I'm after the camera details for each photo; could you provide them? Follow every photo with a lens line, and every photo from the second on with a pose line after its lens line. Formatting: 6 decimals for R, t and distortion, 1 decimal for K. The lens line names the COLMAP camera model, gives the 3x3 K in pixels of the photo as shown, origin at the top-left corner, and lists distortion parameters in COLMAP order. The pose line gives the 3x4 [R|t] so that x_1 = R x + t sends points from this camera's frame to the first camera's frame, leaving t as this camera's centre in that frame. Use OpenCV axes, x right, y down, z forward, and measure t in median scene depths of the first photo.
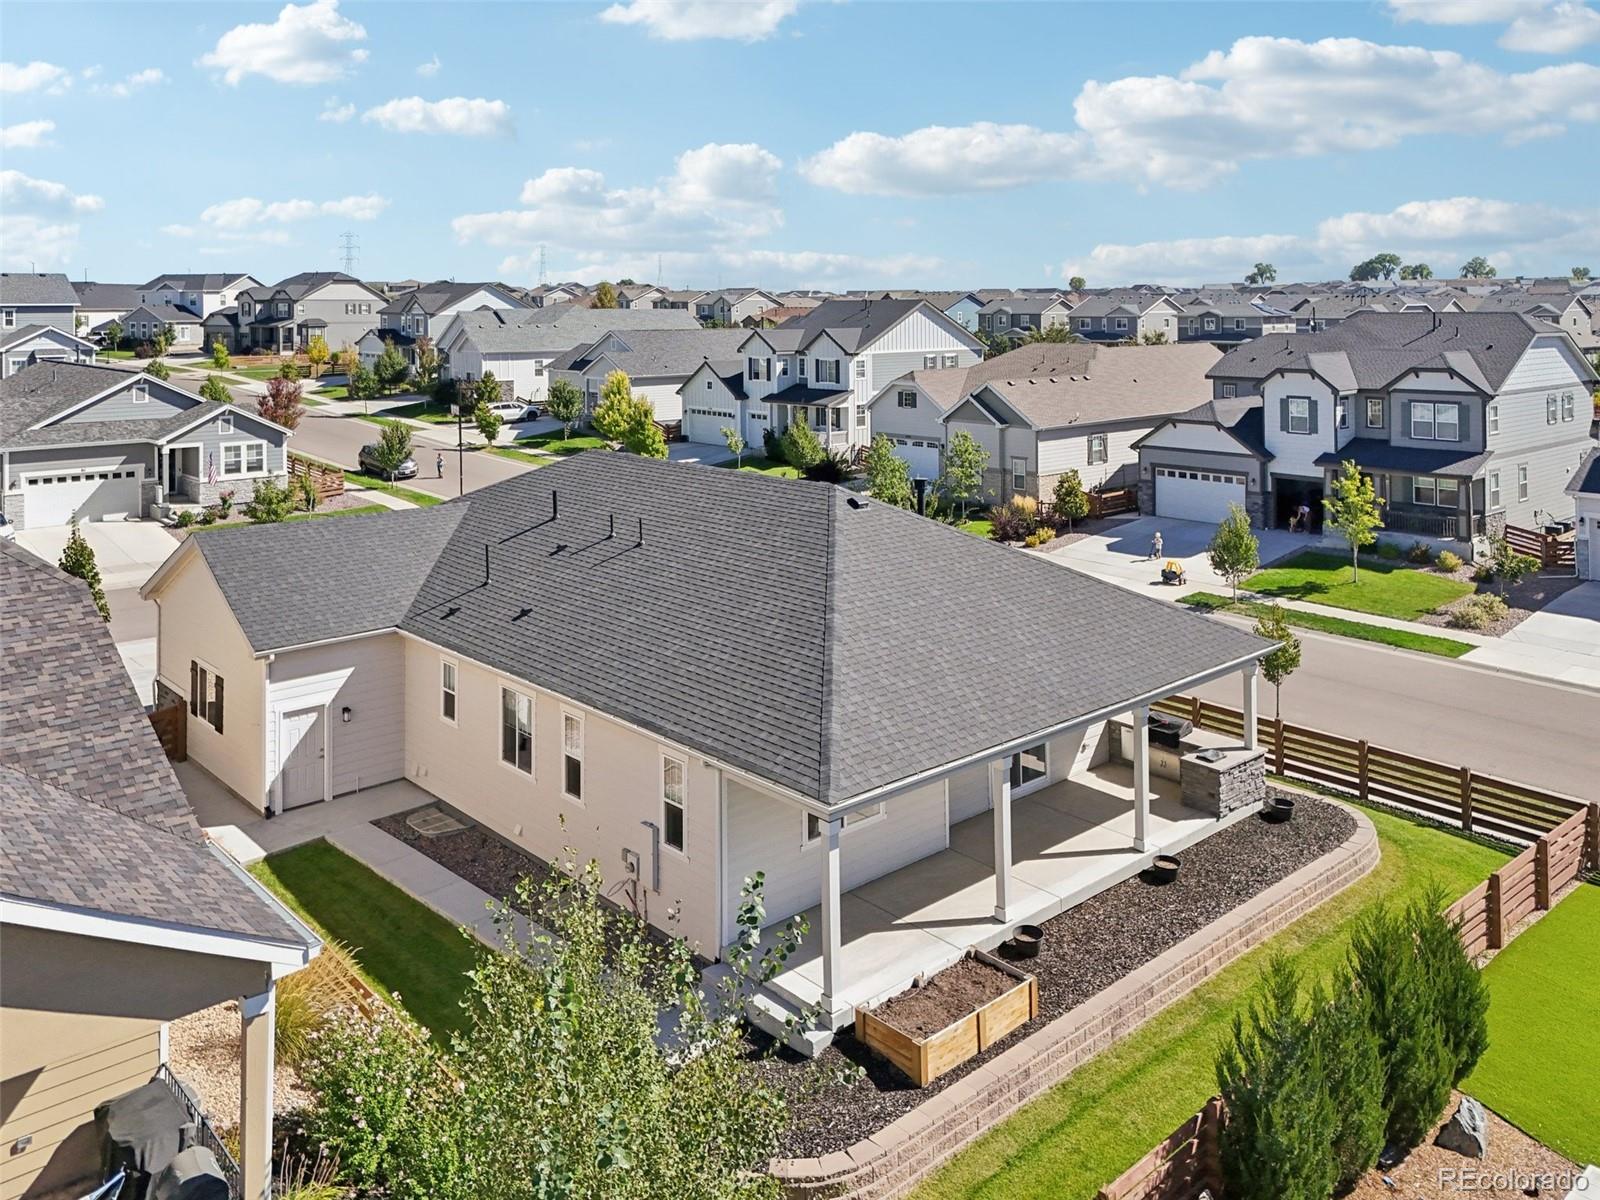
lens RADIAL K [[1267.4, 0, 800.7], [0, 1267.4, 600.6], [0, 0, 1]] dist [0.051810, -0.060892]
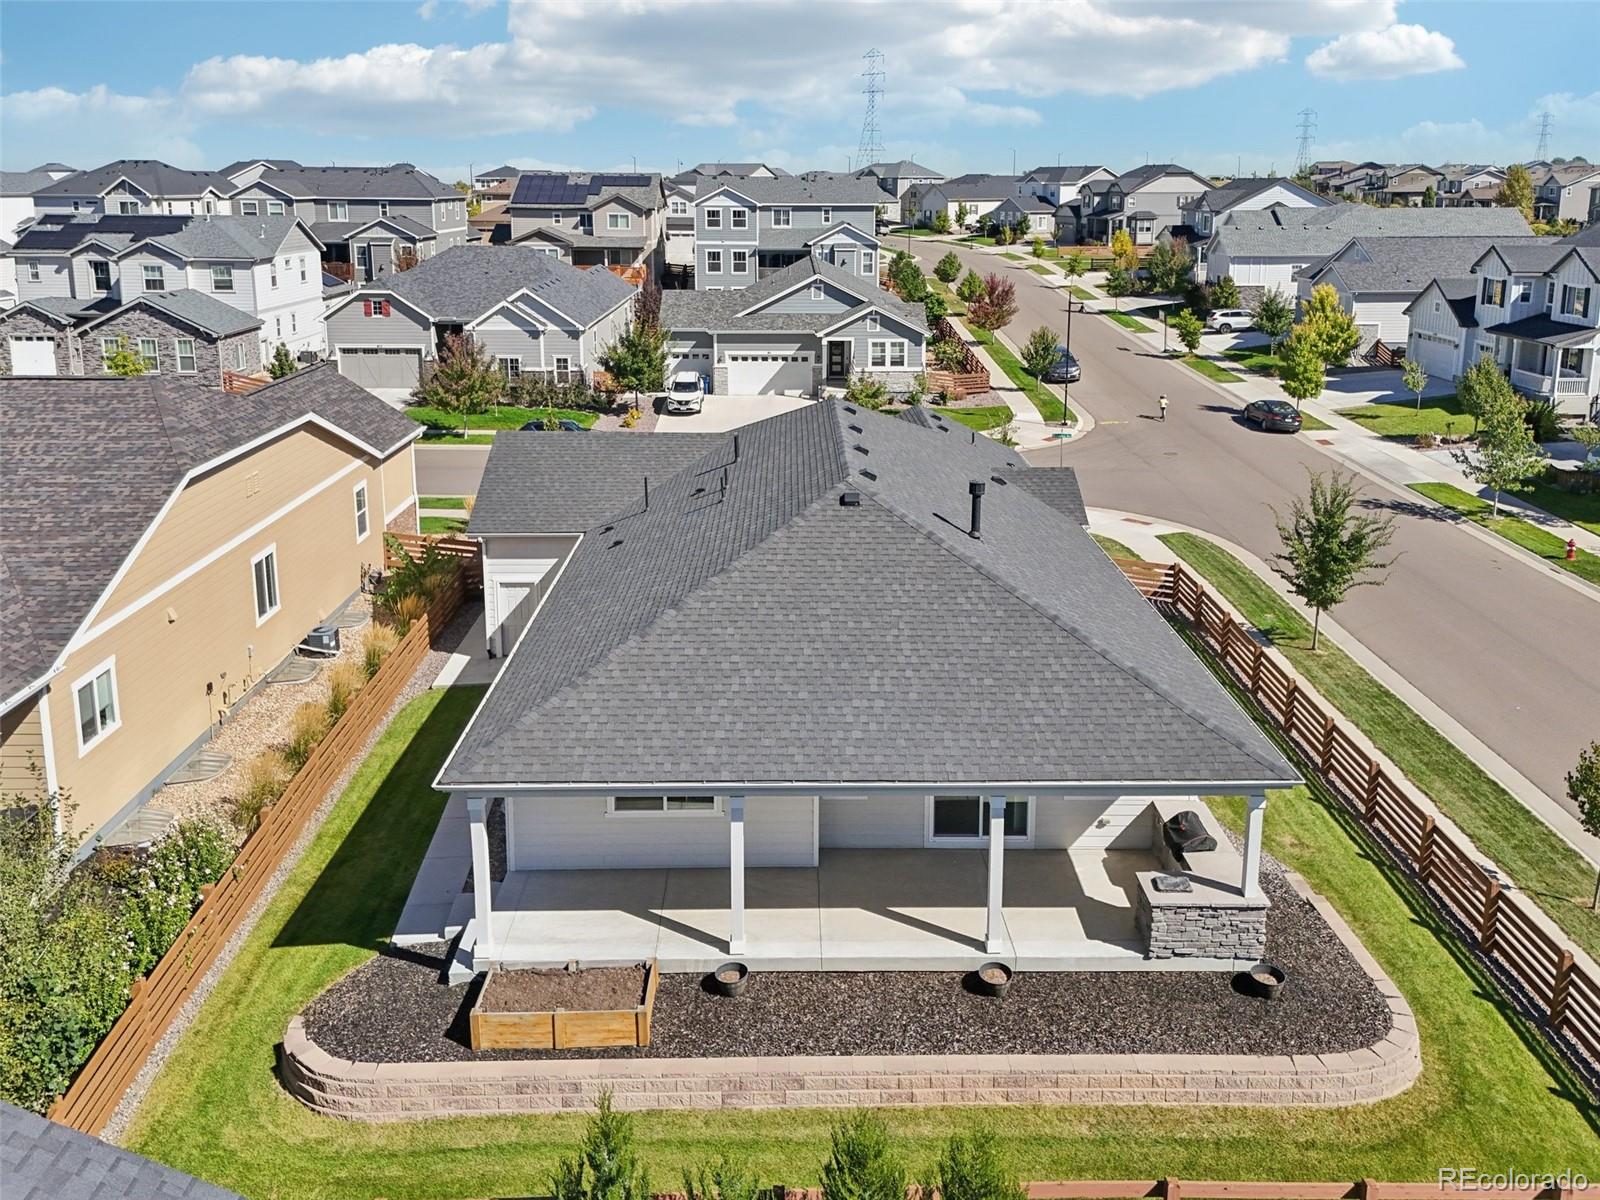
lens RADIAL K [[1168.0, 0, 802.1], [0, 1168.0, 661.4], [0, 0, 1]] dist [0.042111, -0.032214]
pose [[0.747757, 0.256289, -0.612515, 0.177453], [-0.156477, 0.964539, 0.212557, -0.042555], [0.645271, -0.063096, 0.761344, 0.090804]]
